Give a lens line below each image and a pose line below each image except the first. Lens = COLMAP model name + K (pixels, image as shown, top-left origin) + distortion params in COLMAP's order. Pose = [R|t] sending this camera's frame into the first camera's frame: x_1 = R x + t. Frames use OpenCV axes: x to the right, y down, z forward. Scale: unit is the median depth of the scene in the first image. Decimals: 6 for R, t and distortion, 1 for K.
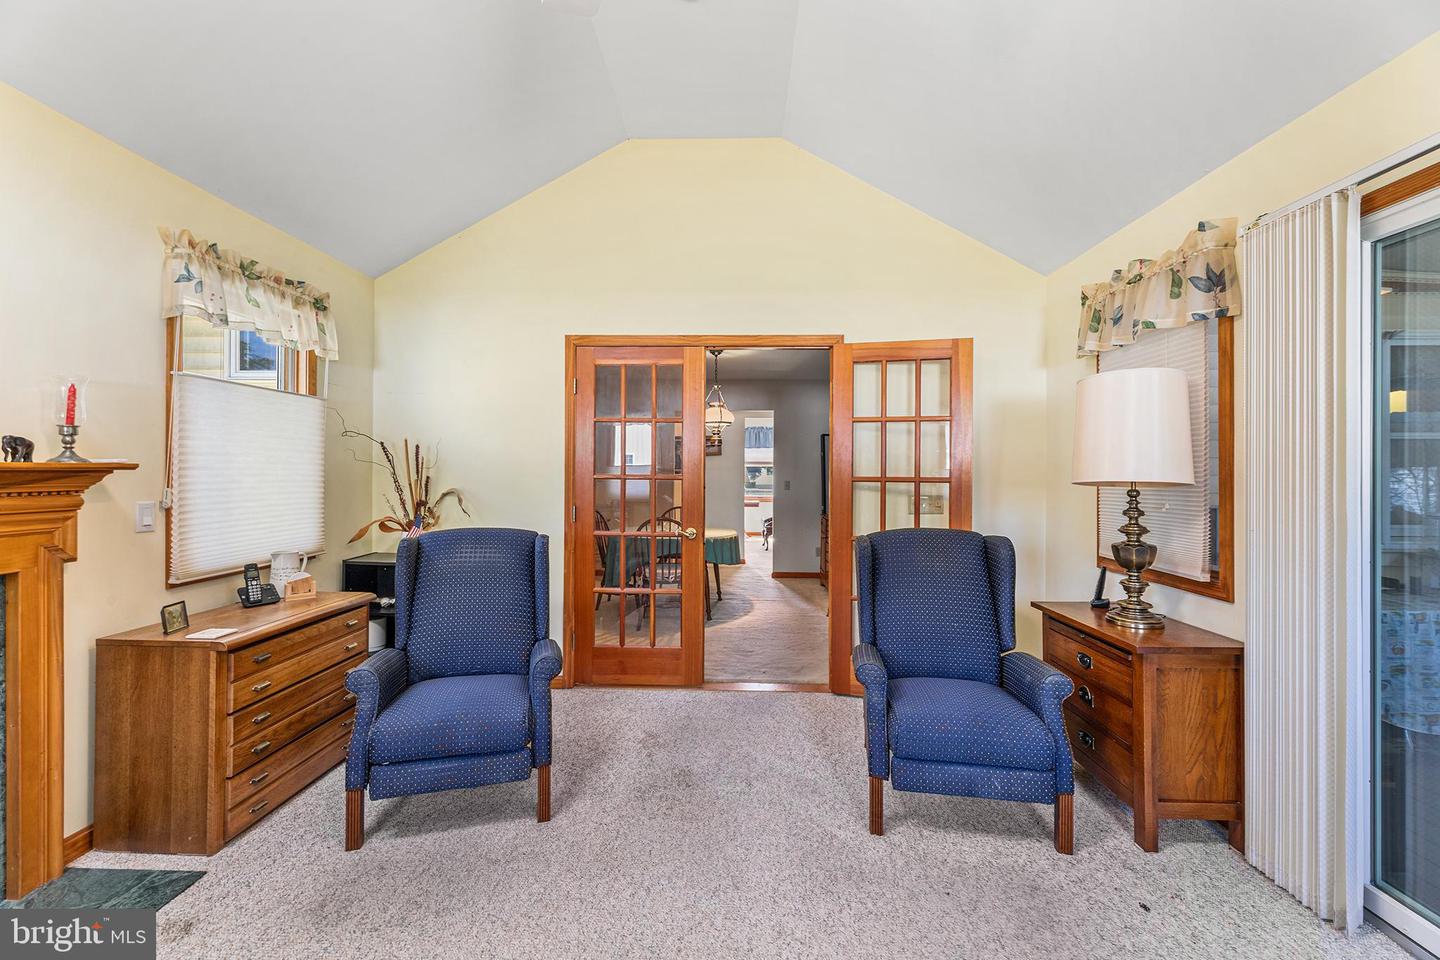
lens RADIAL K [[586.5, 0, 720.4], [0, 586.5, 468.6], [0, 0, 1]] dist [0.000980, -0.000627]
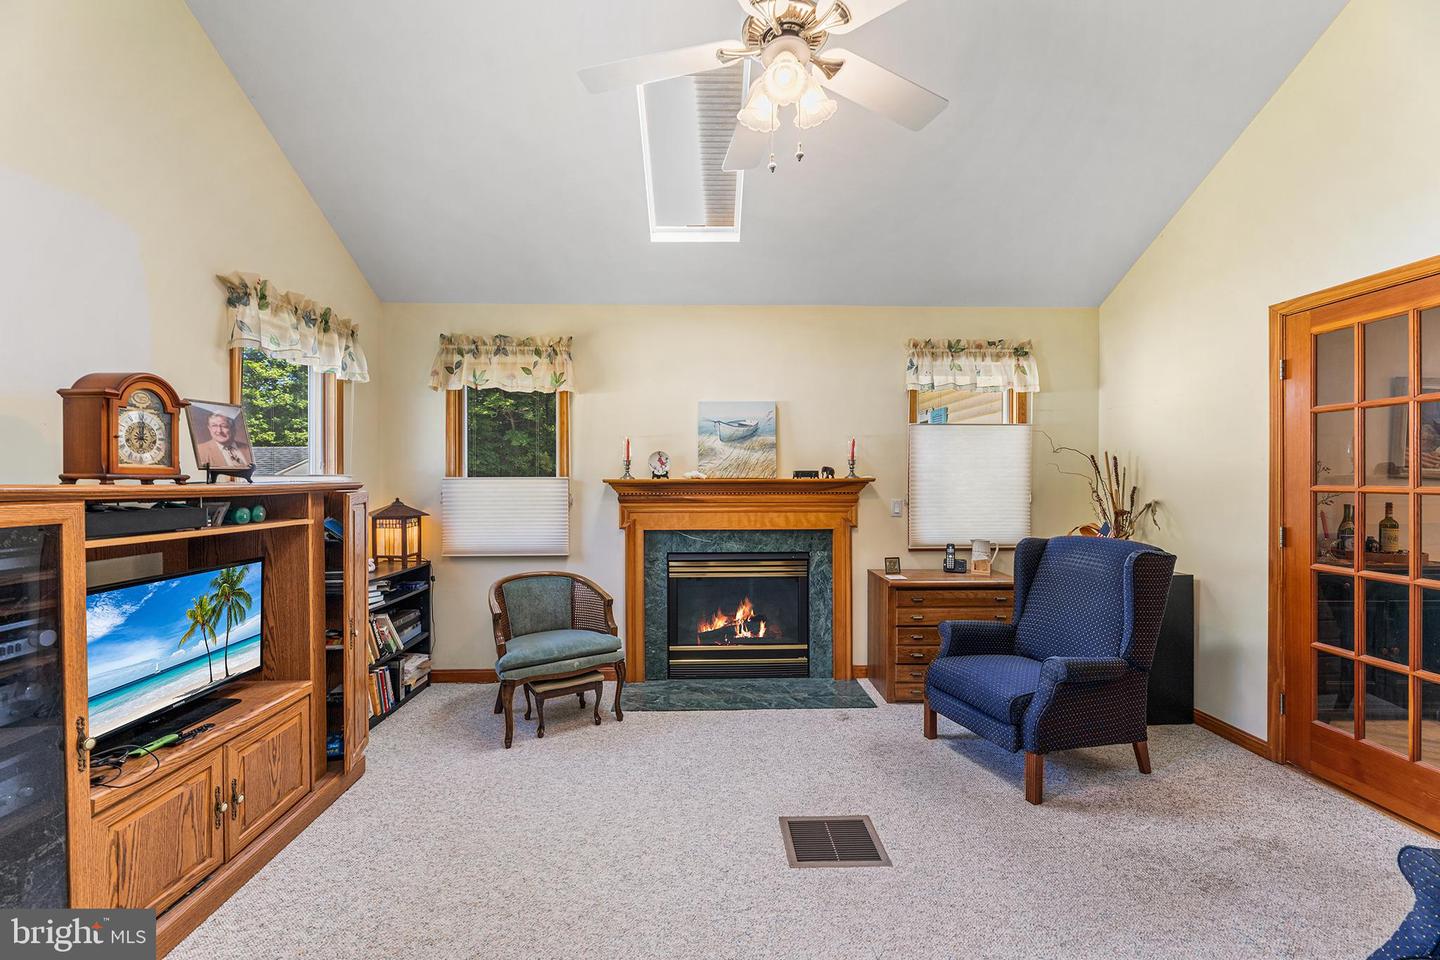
lens RADIAL K [[586.5, 0, 715.9], [0, 586.5, 485.6], [0, 0, 1]] dist [0.000980, -0.000627]
pose [[0.056893, 0.002644, -0.998377, 0.650959], [0.005498, 0.999980, 0.002961, 0.005231], [0.998365, -0.005658, 0.056877, 0.309089]]
